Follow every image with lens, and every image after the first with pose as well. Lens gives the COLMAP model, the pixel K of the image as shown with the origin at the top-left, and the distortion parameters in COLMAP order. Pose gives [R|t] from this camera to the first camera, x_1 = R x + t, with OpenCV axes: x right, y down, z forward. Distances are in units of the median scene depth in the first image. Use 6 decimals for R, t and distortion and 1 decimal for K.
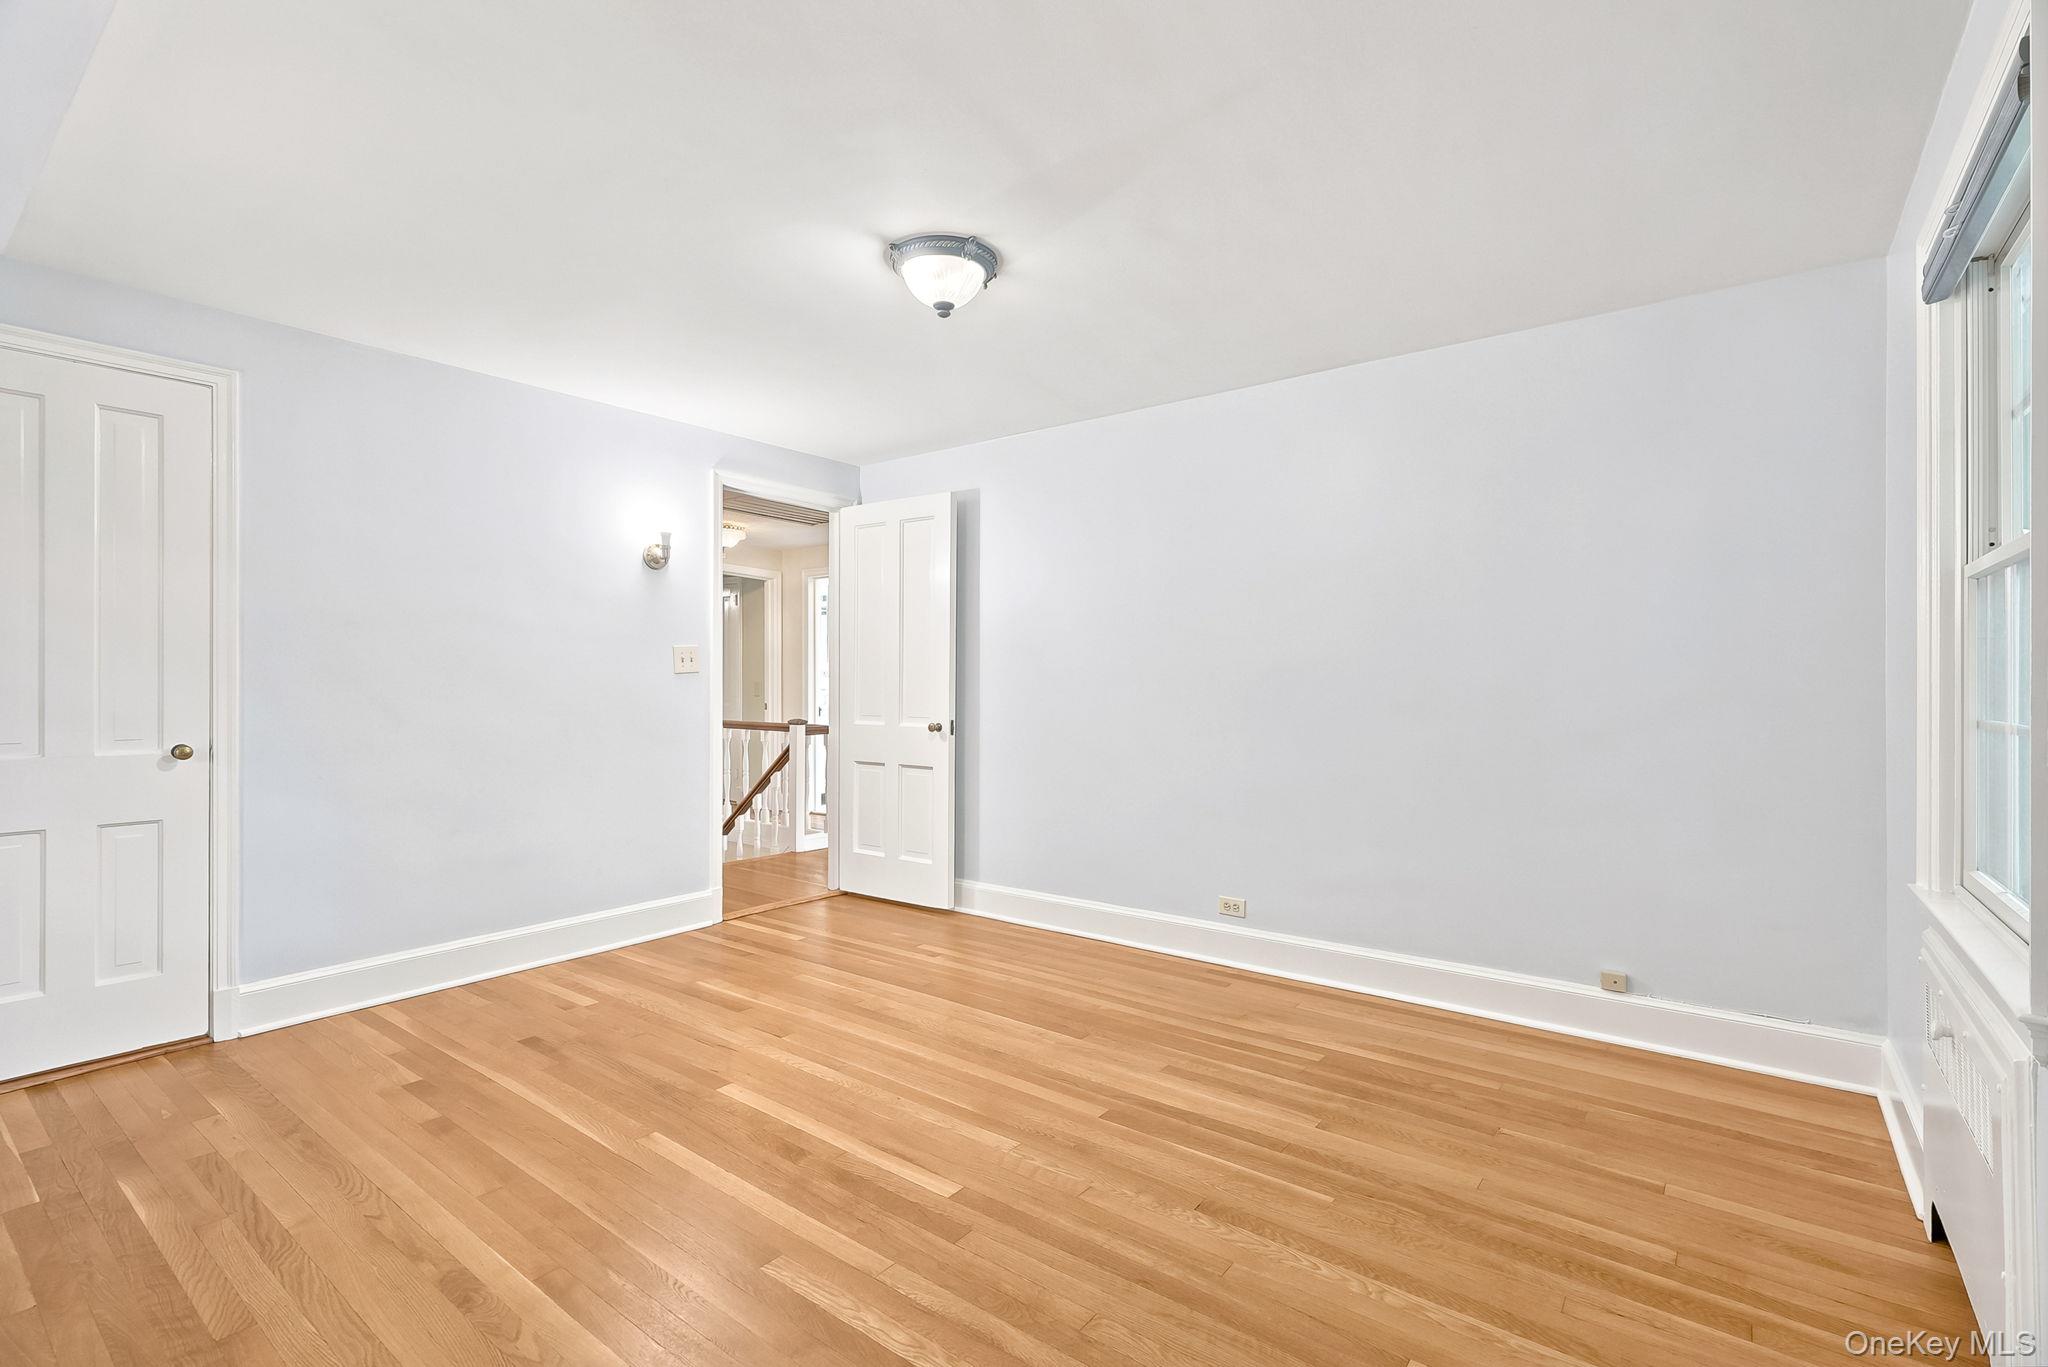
lens RADIAL K [[938.0, 0, 1035.4], [0, 938.0, 681.1], [0, 0, 1]] dist [0.000384, 0.000754]
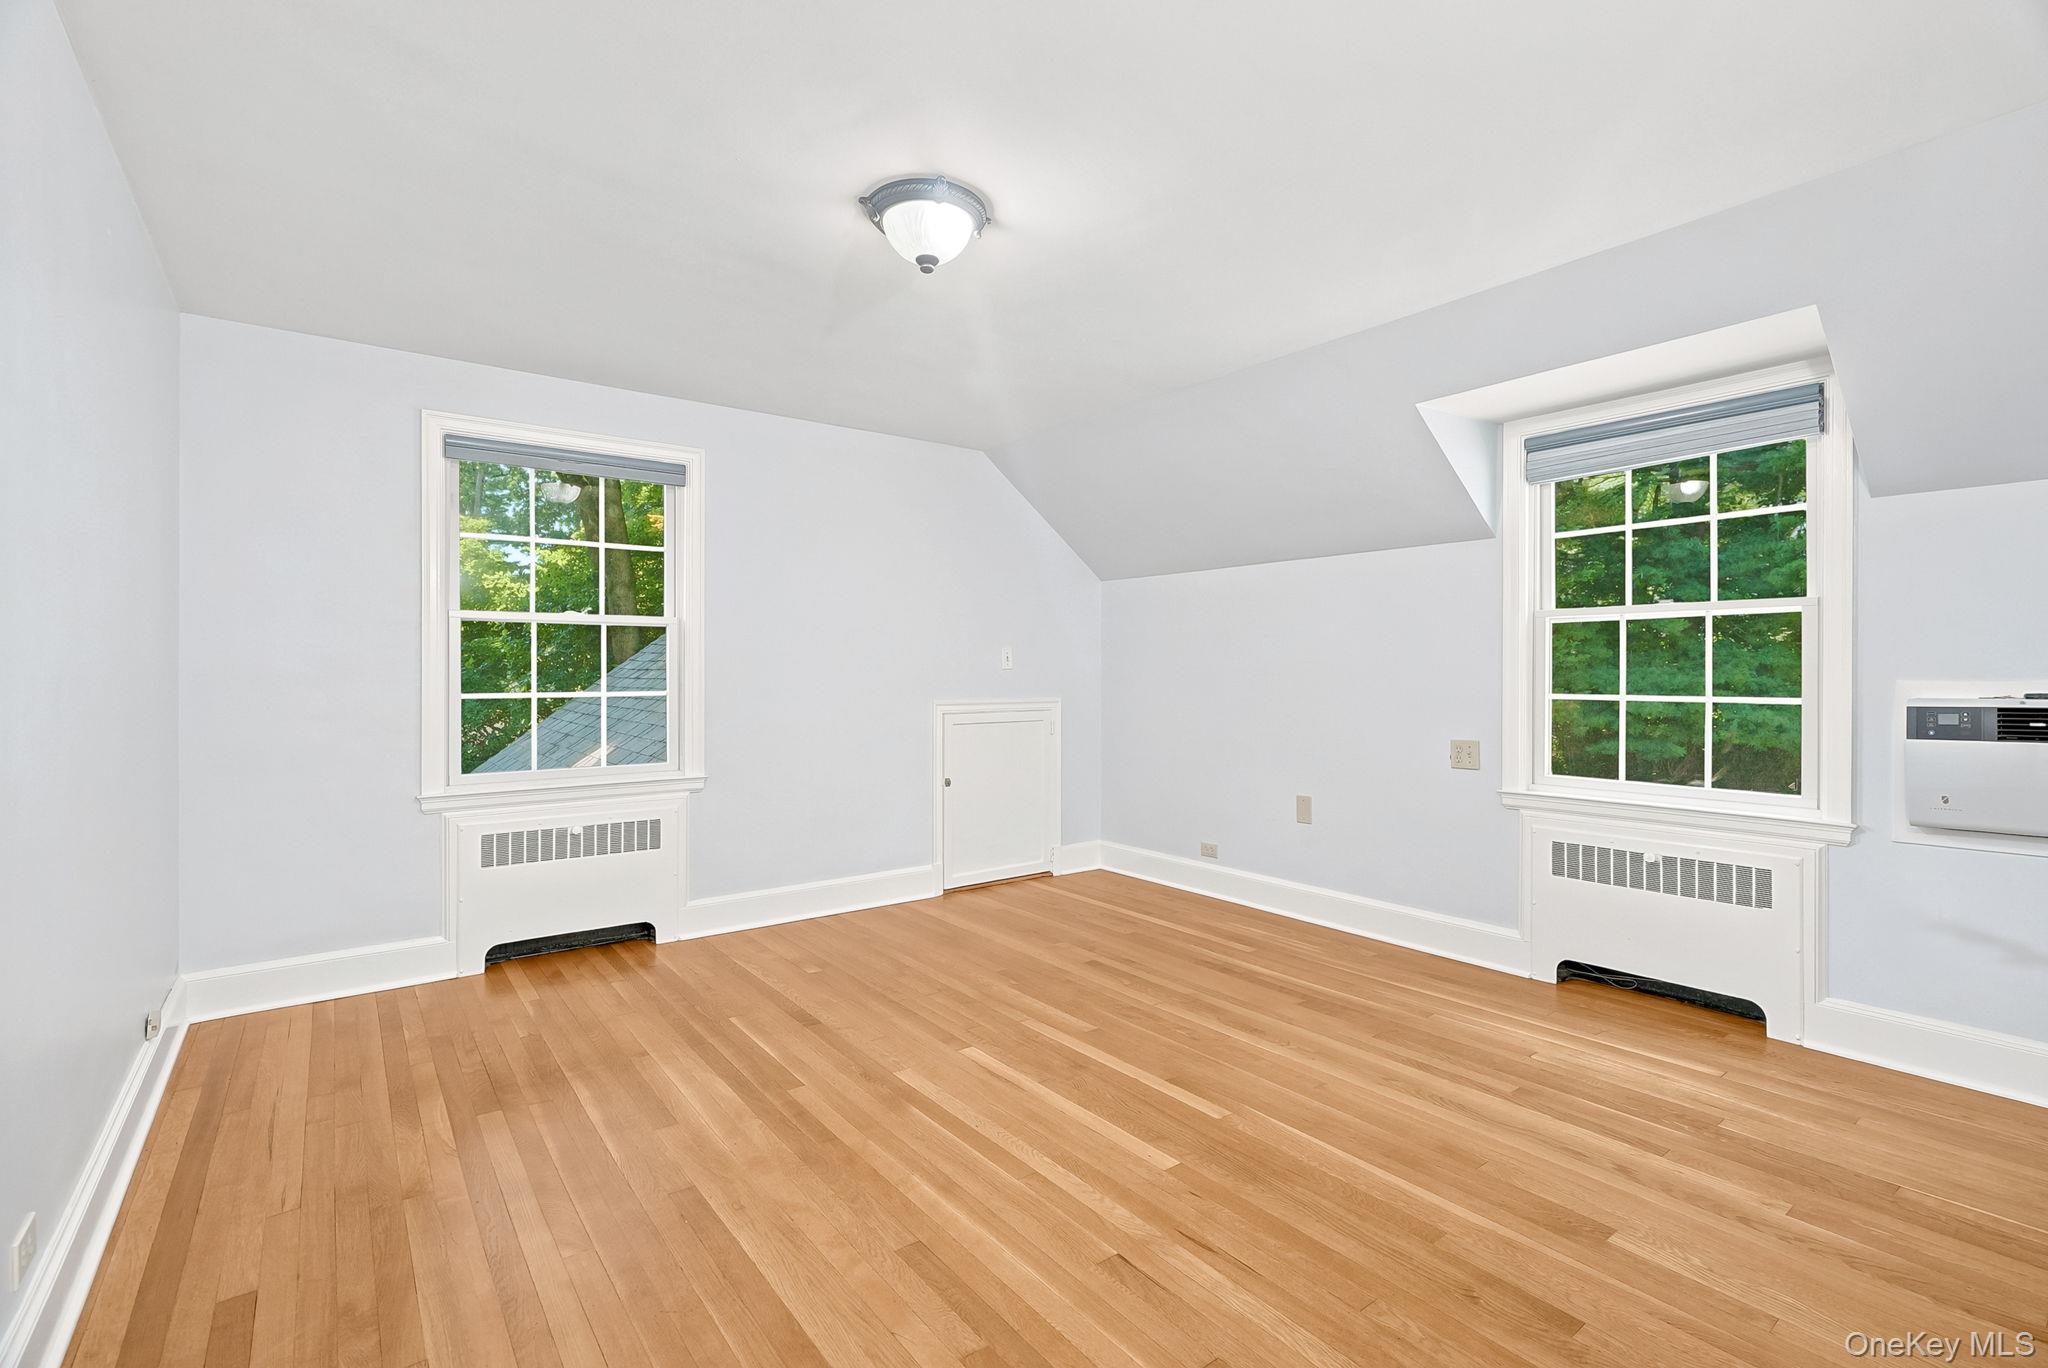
lens RADIAL K [[938.0, 0, 1035.4], [0, 938.0, 681.6], [0, 0, 1]] dist [0.000384, 0.000754]
pose [[-0.967007, -0.006328, 0.254669, -0.475757], [-0.005952, 0.999980, 0.002244, 0.005701], [-0.254678, 0.000654, -0.967026, 2.065066]]
